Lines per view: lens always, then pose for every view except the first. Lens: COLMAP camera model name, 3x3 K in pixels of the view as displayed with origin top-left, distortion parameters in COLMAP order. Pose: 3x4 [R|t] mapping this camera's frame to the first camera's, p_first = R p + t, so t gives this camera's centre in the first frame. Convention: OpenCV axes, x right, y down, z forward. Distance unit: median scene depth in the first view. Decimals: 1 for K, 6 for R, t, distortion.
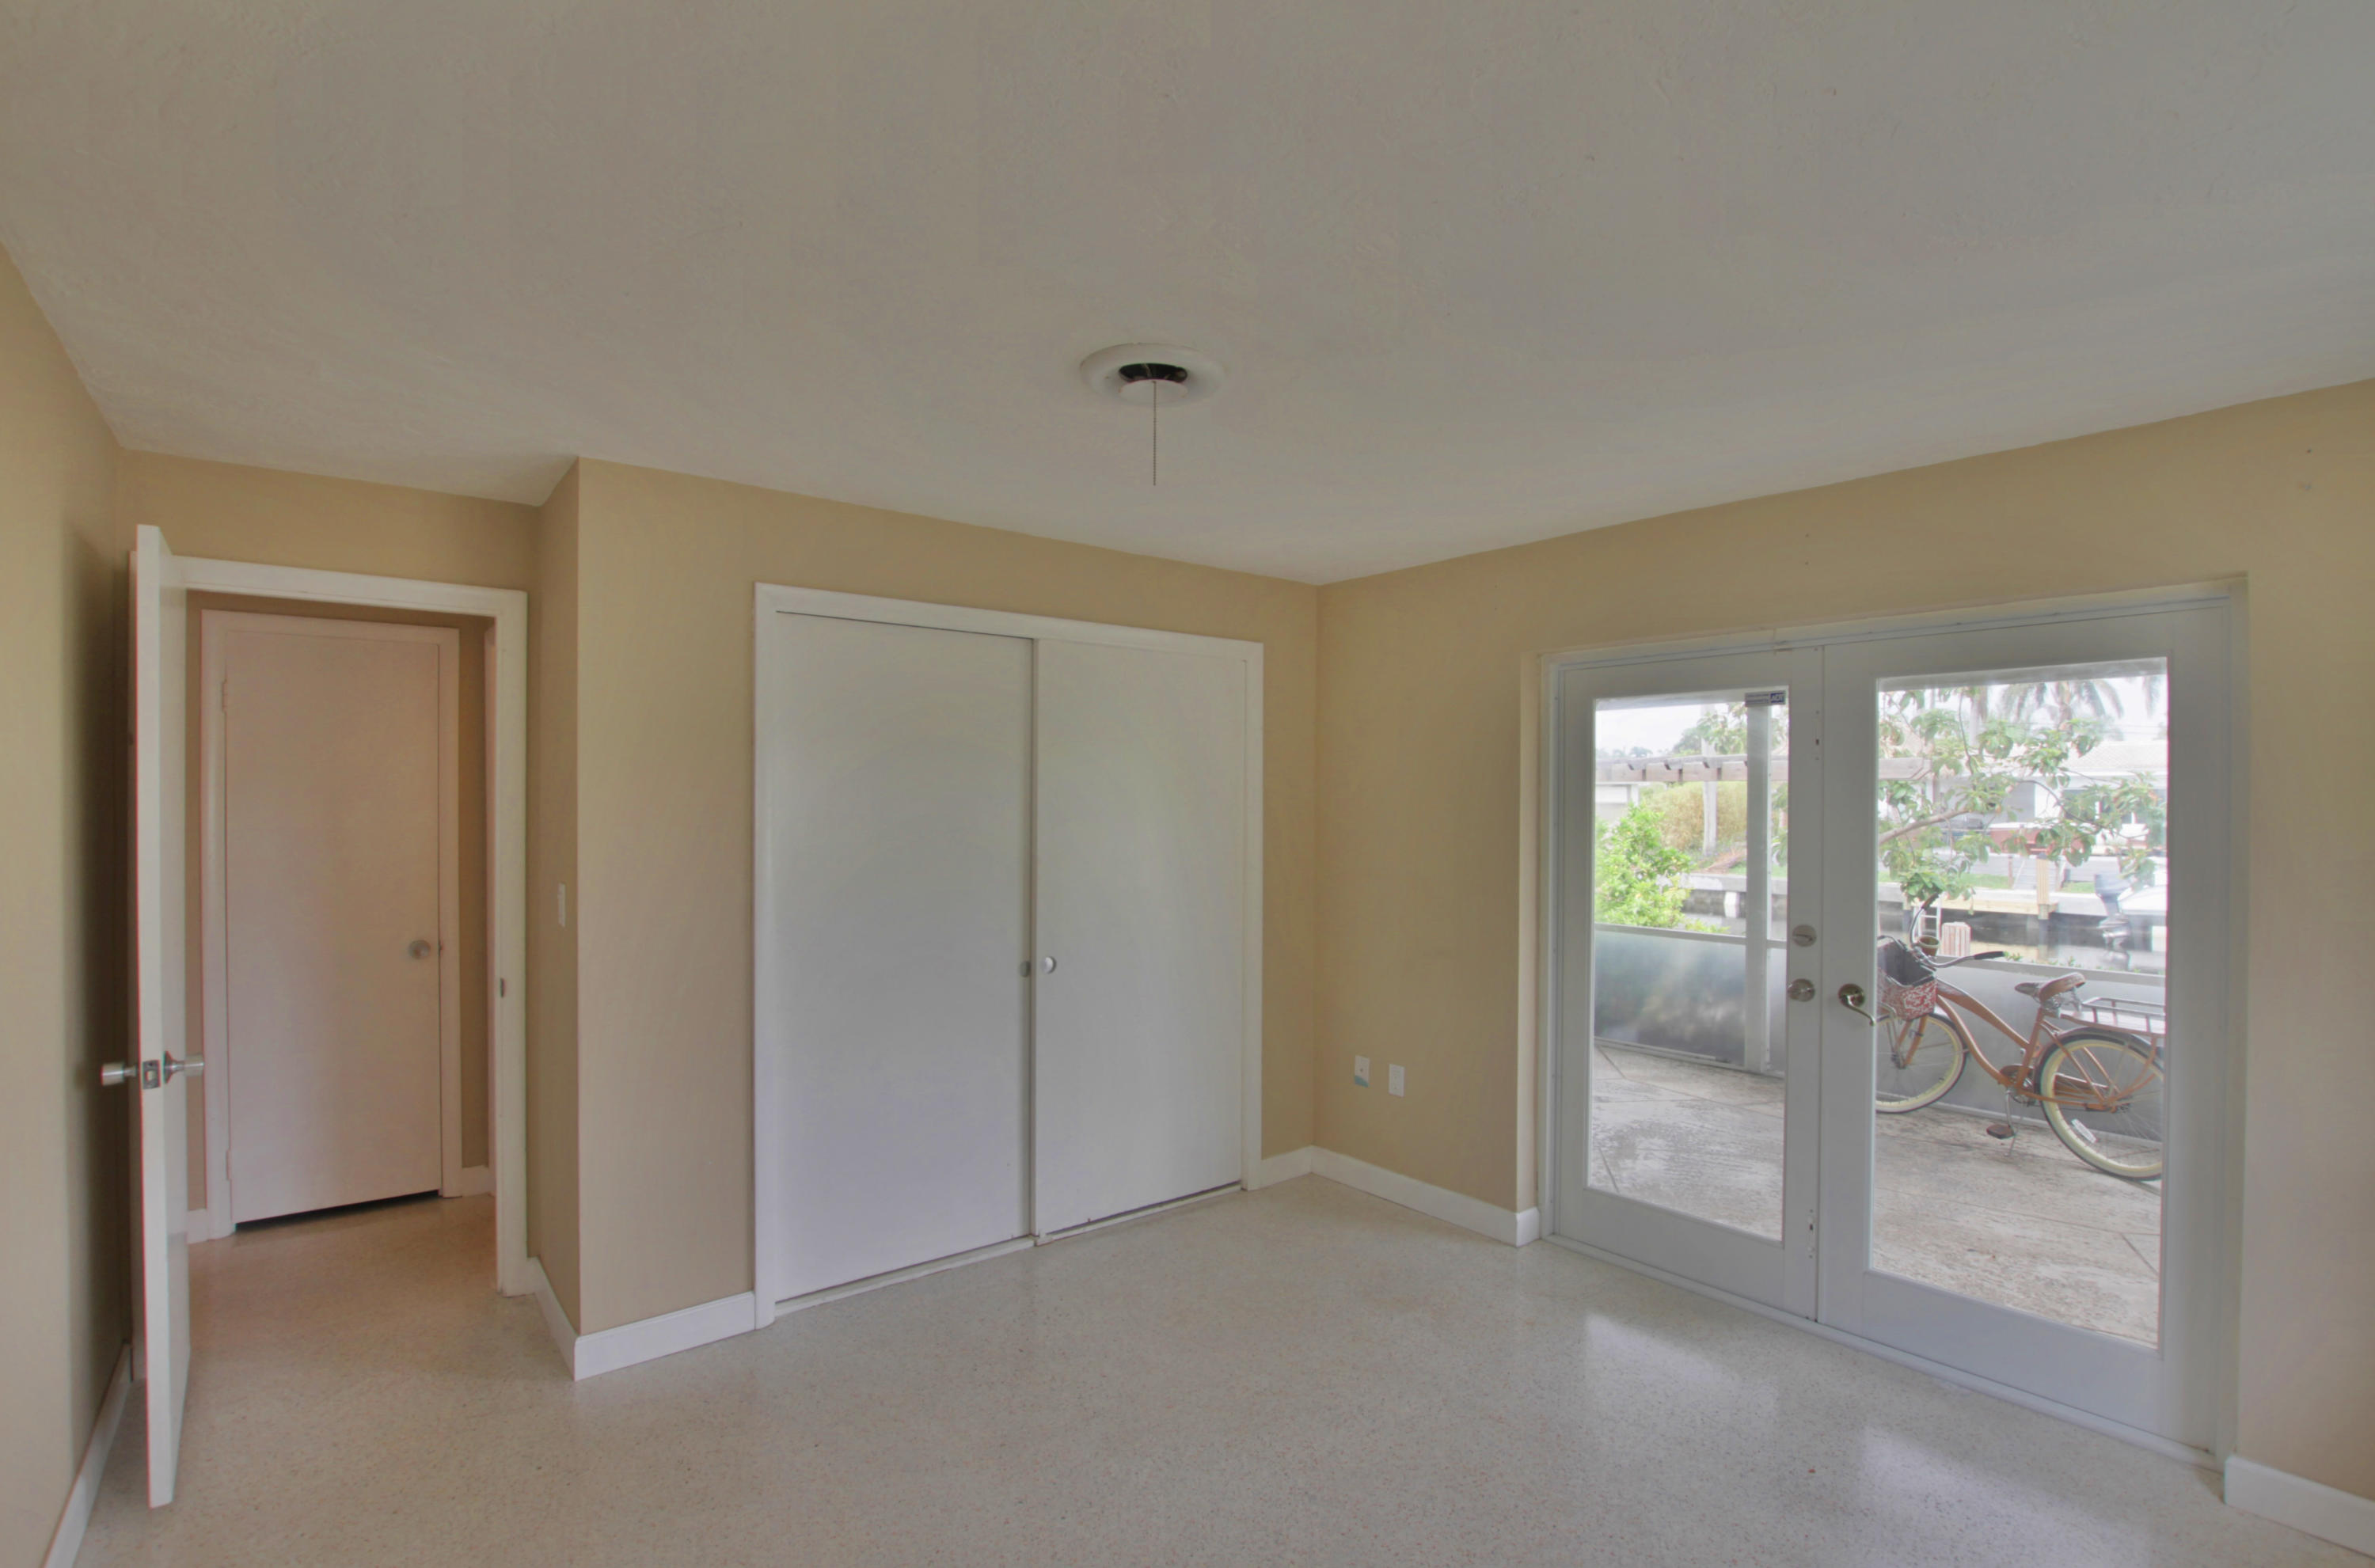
lens RADIAL K [[1117.9, 0, 1201.9], [0, 1117.9, 794.5], [0, 0, 1]] dist [-0.029224, -0.000233]
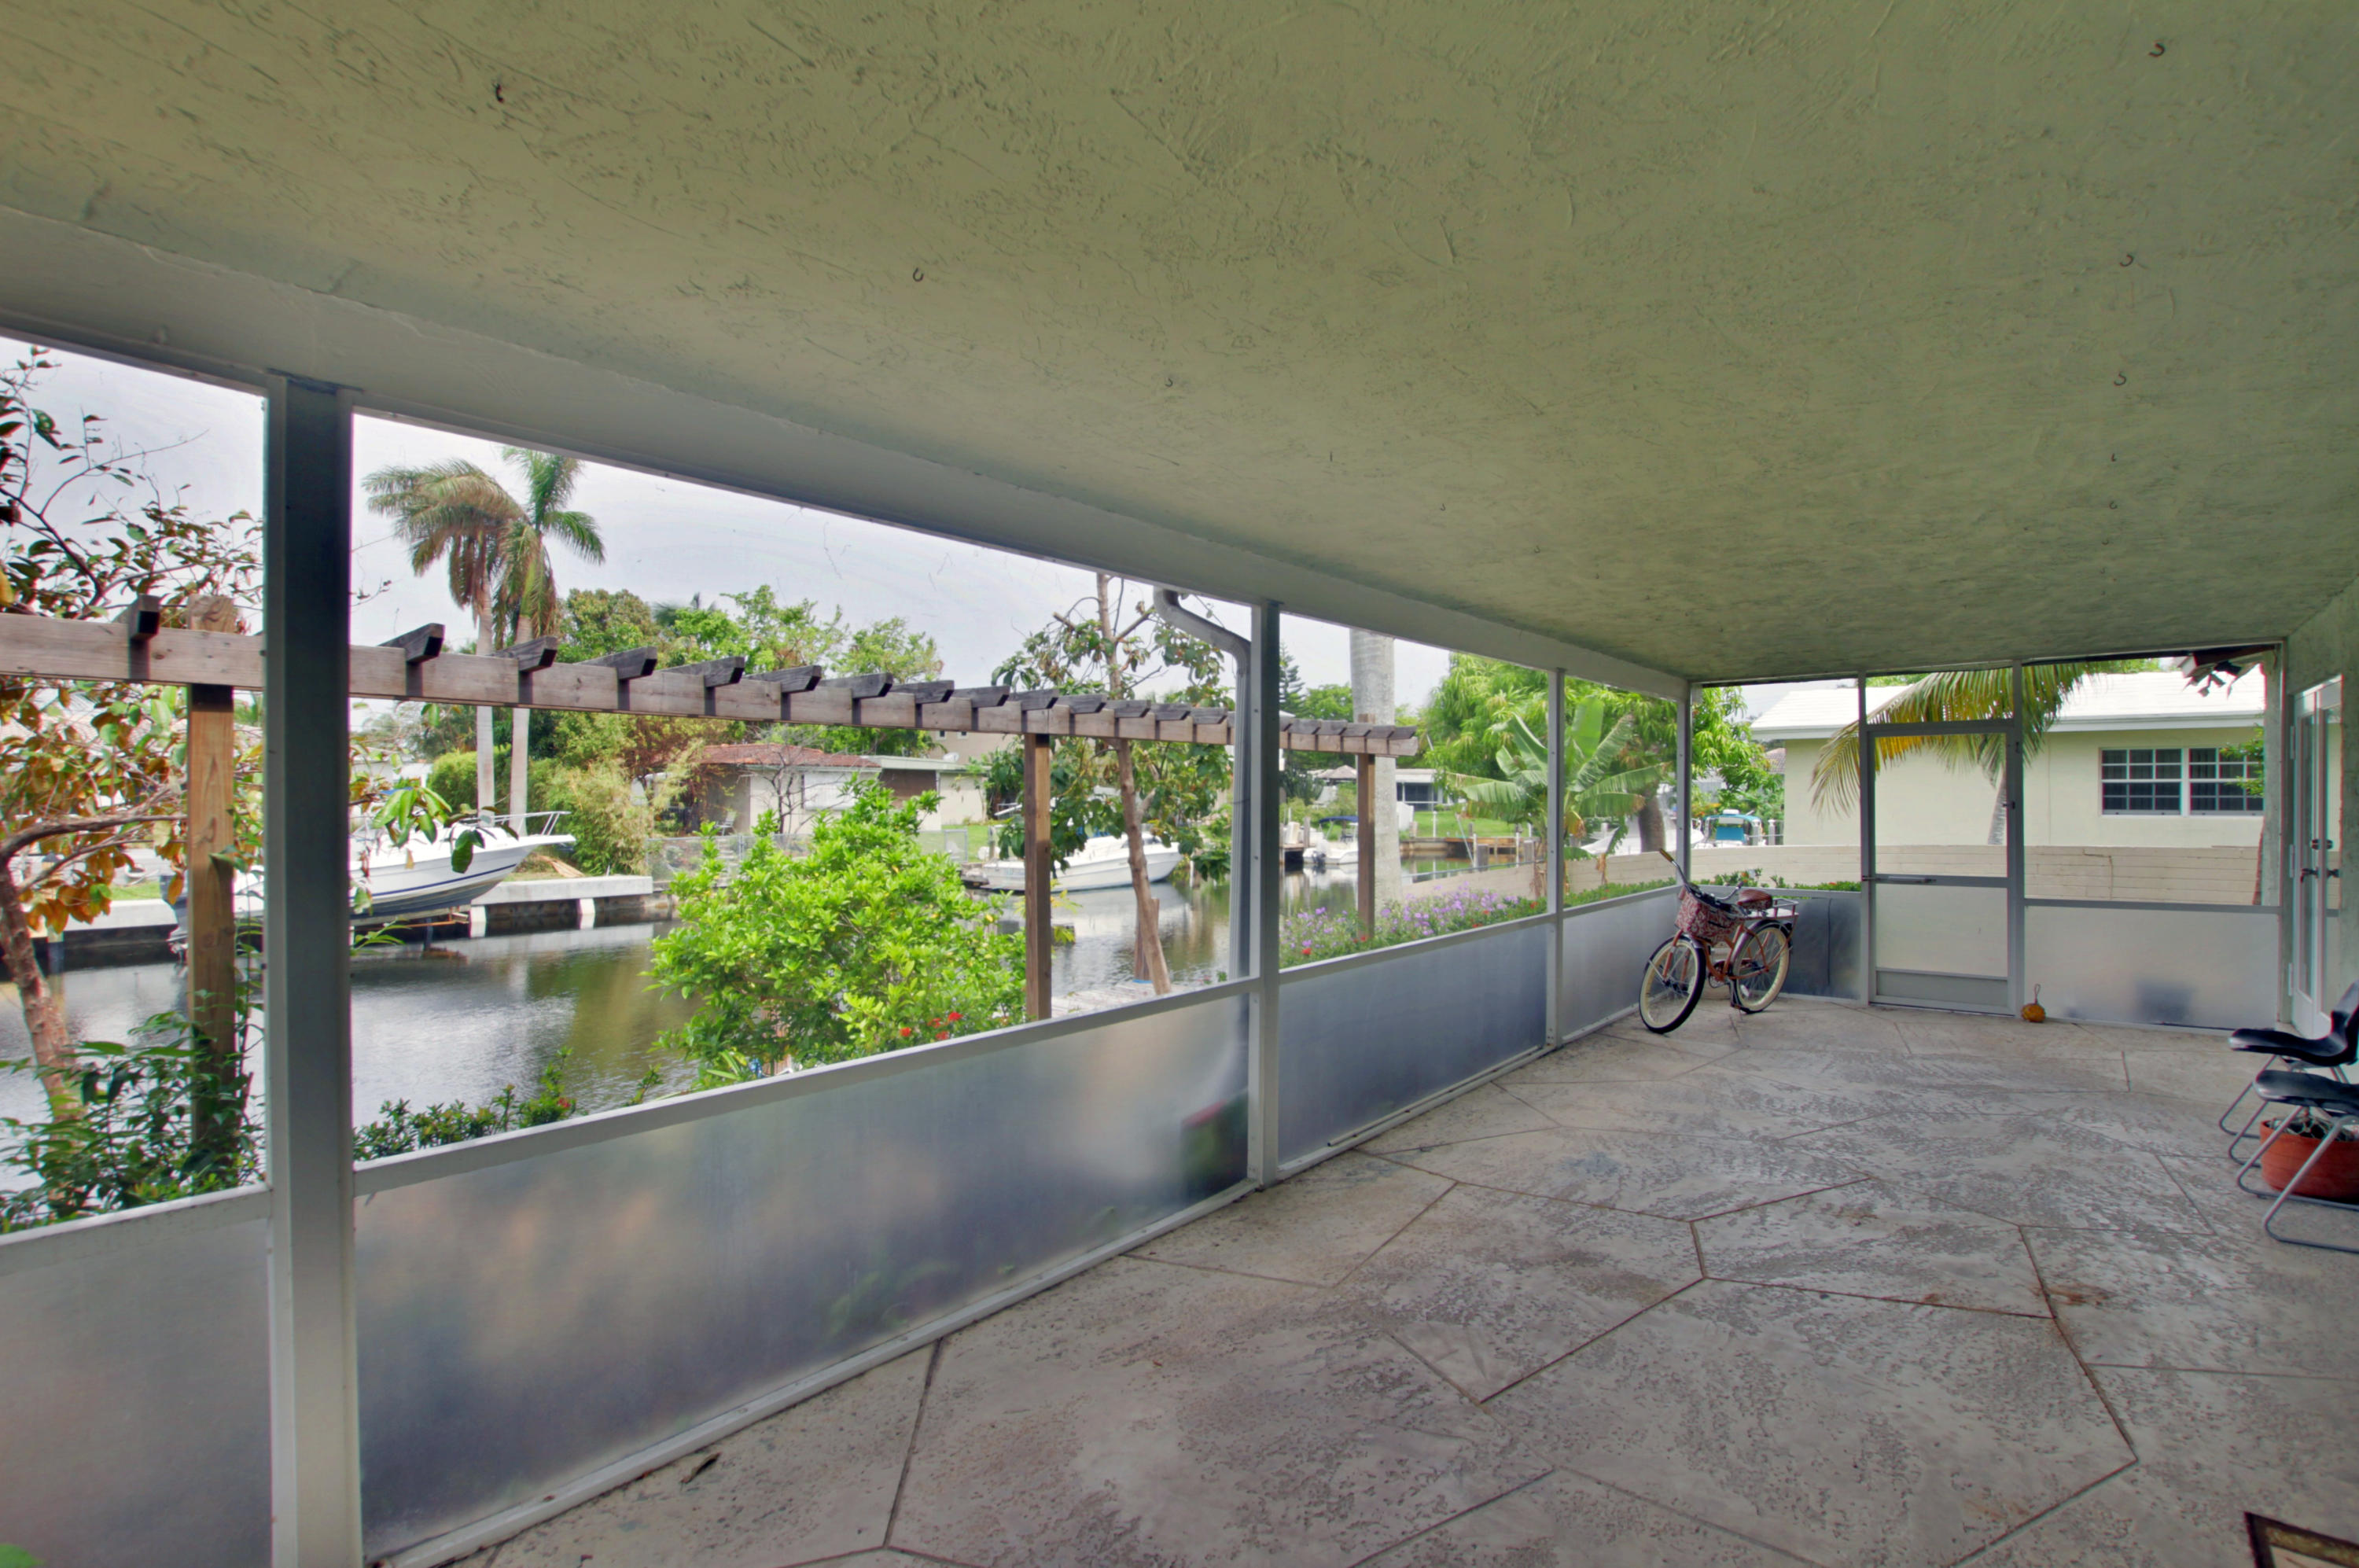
lens RADIAL K [[1094.5, 0, 1194.6], [0, 1094.5, 801.9], [0, 0, 1]] dist [-0.040572, 0.005843]
pose [[-0.193224, -0.009617, 0.981108, -0.256725], [-0.005676, 0.999946, 0.008684, 0.017710], [-0.981138, -0.003891, -0.193268, 0.985575]]
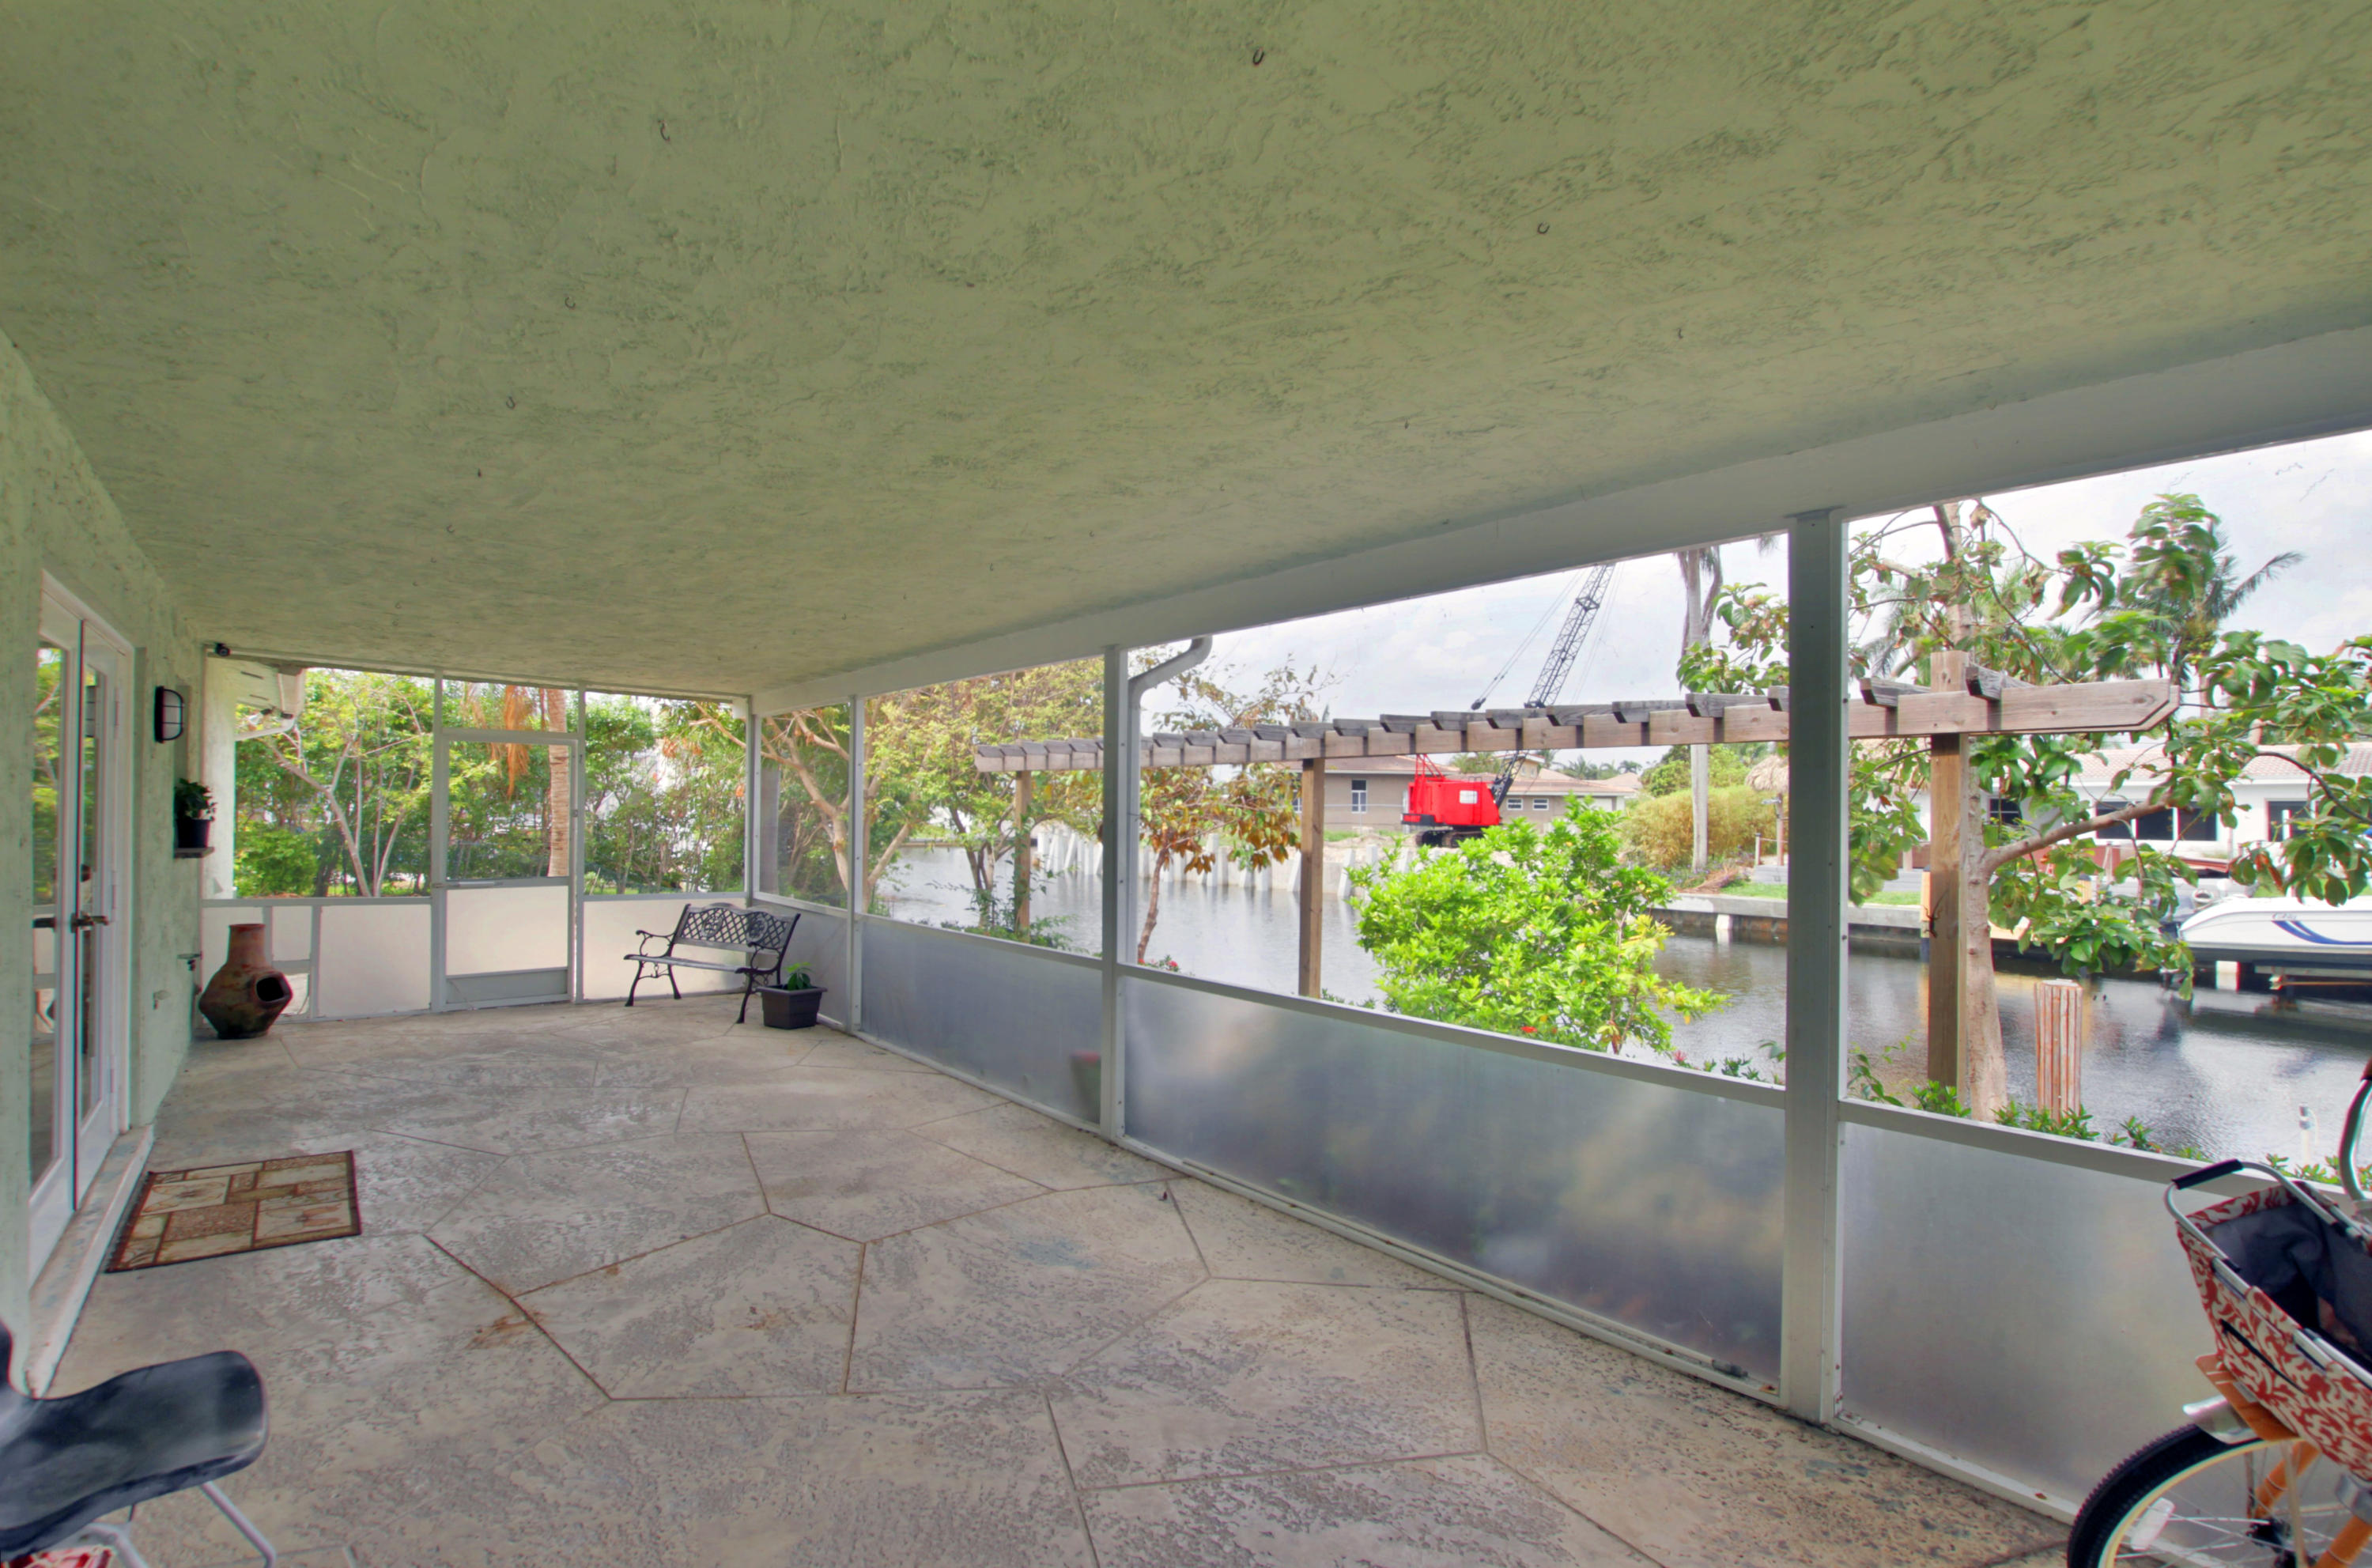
lens RADIAL K [[1116.7, 0, 1200.3], [0, 1116.7, 794.5], [0, 0, 1]] dist [-0.029224, -0.000233]
pose [[0.999957, 0.007344, 0.005749, 0.174711], [-0.007277, 0.999908, -0.011479, 0.016565], [-0.005833, 0.011437, 0.999918, 0.381971]]
